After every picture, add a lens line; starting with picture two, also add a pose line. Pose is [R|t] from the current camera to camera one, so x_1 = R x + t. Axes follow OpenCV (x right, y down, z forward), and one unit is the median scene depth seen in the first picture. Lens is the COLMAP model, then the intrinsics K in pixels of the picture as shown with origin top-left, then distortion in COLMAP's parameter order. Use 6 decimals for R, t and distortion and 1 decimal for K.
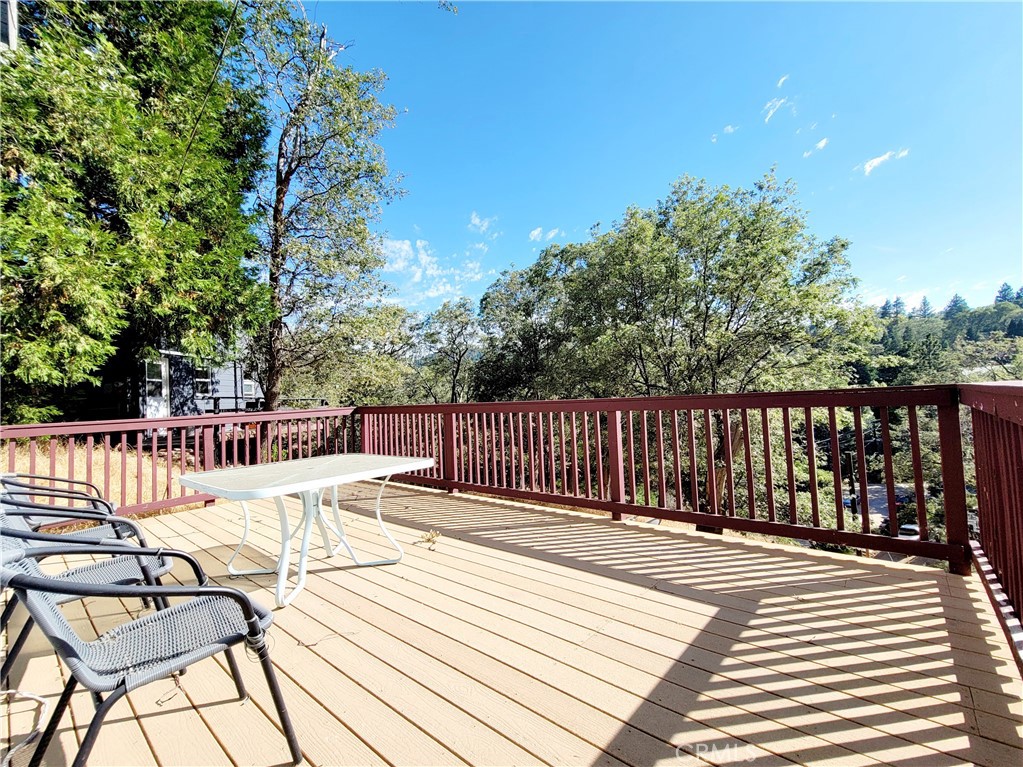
lens RADIAL K [[438.1, 0, 511.5], [0, 438.1, 383.5], [0, 0, 1]] dist [0.000439, -0.000108]
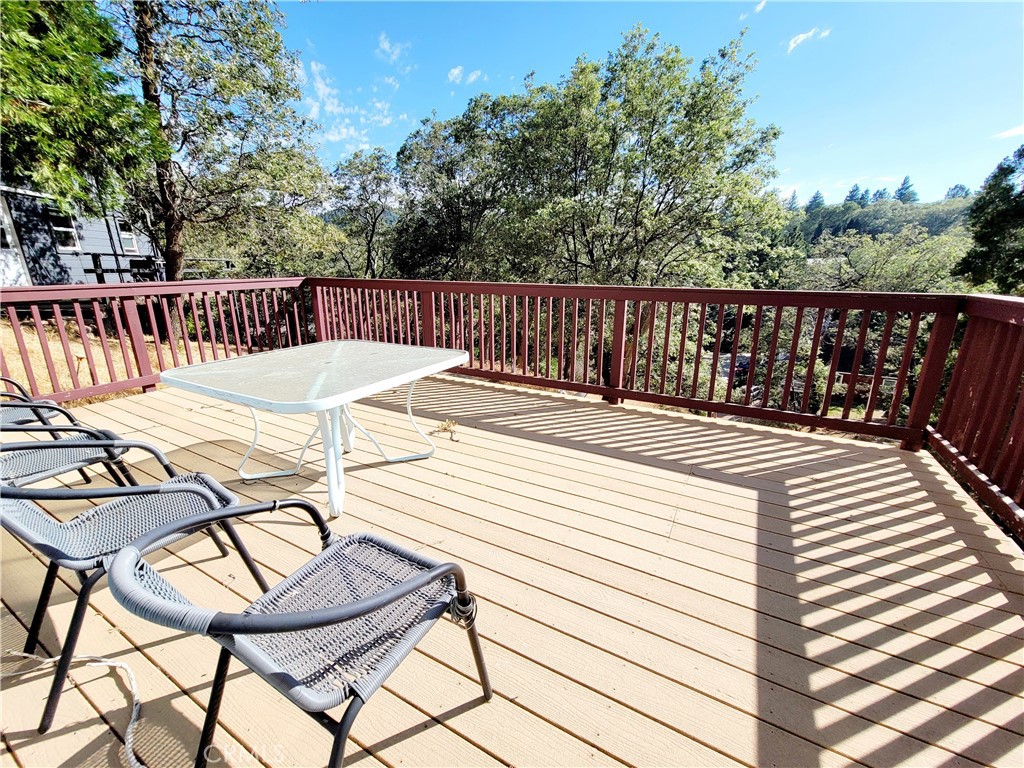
lens RADIAL K [[414.1, 0, 512.0], [0, 414.1, 384.0], [0, 0, 1]] dist [0.001608, -0.000171]
pose [[0.976374, -0.011189, 0.215796, -0.100124], [-0.054986, 0.952920, 0.298194, -0.011389], [-0.208973, -0.303015, 0.929791, 0.054284]]
